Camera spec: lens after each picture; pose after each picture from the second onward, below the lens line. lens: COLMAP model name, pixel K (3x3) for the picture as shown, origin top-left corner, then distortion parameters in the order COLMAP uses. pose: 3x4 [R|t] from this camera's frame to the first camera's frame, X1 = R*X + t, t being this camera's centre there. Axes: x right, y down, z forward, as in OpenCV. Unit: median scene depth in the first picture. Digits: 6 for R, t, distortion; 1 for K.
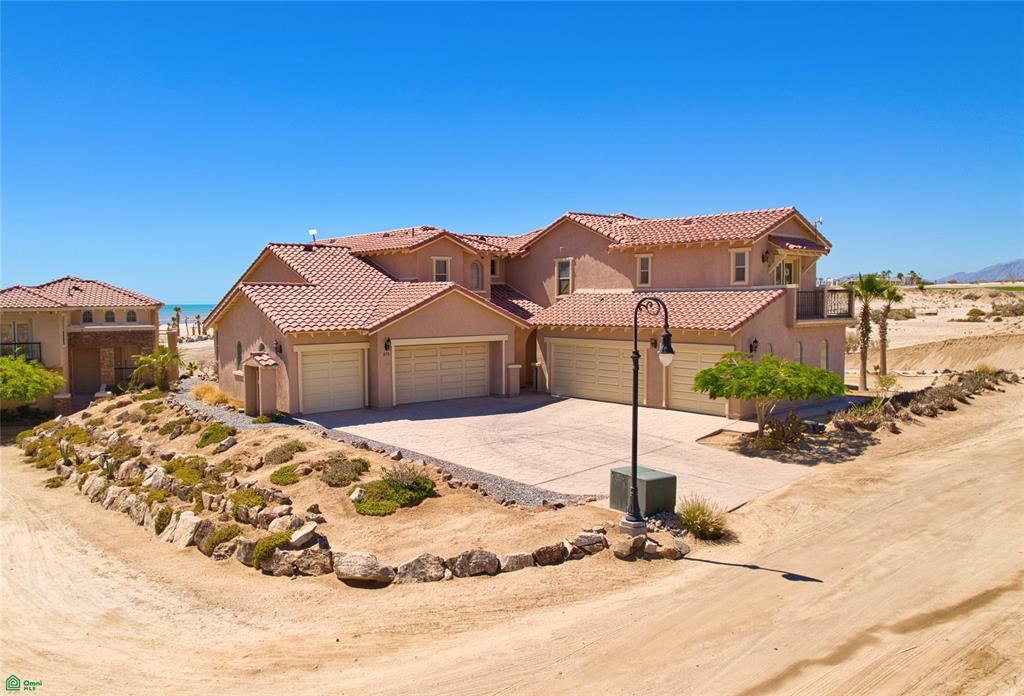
lens RADIAL K [[783.4, 0, 512.0], [0, 783.4, 348.0], [0, 0, 1]] dist [-0.007516, -0.003662]
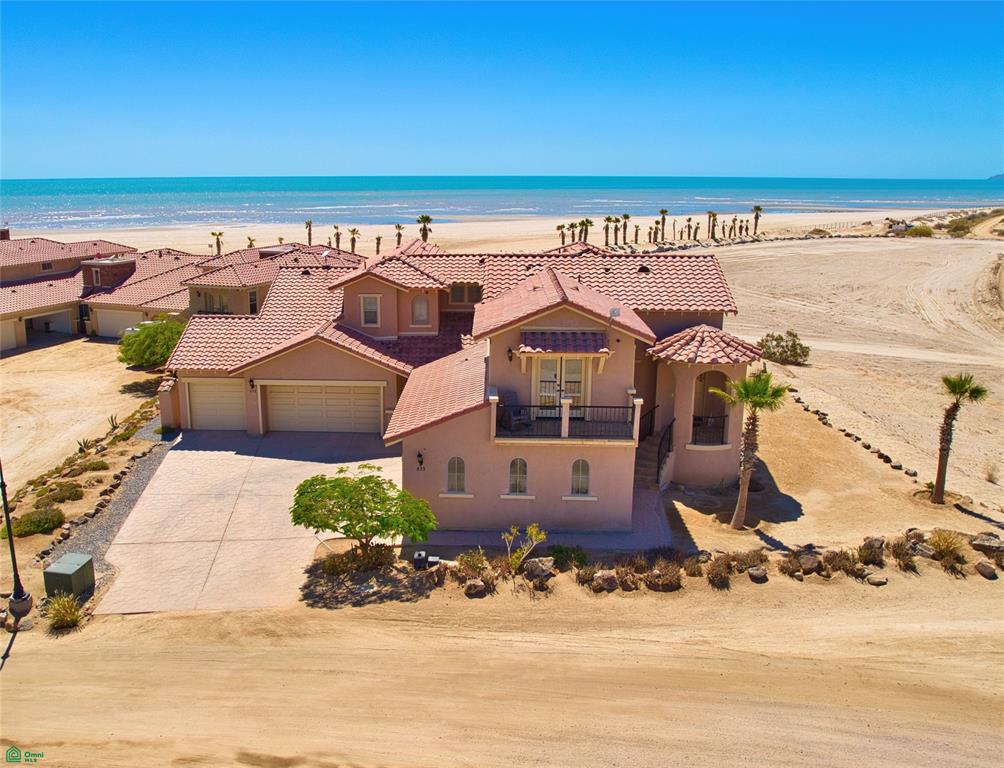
lens RADIAL K [[912.9, 0, 502.0], [0, 912.9, 384.0], [0, 0, 1]] dist [-0.014259, -0.017493]
pose [[0.723750, 0.172200, -0.668231, 0.977638], [-0.047251, 0.978458, 0.200968, -0.281819], [0.688443, -0.113876, 0.716295, 0.259194]]
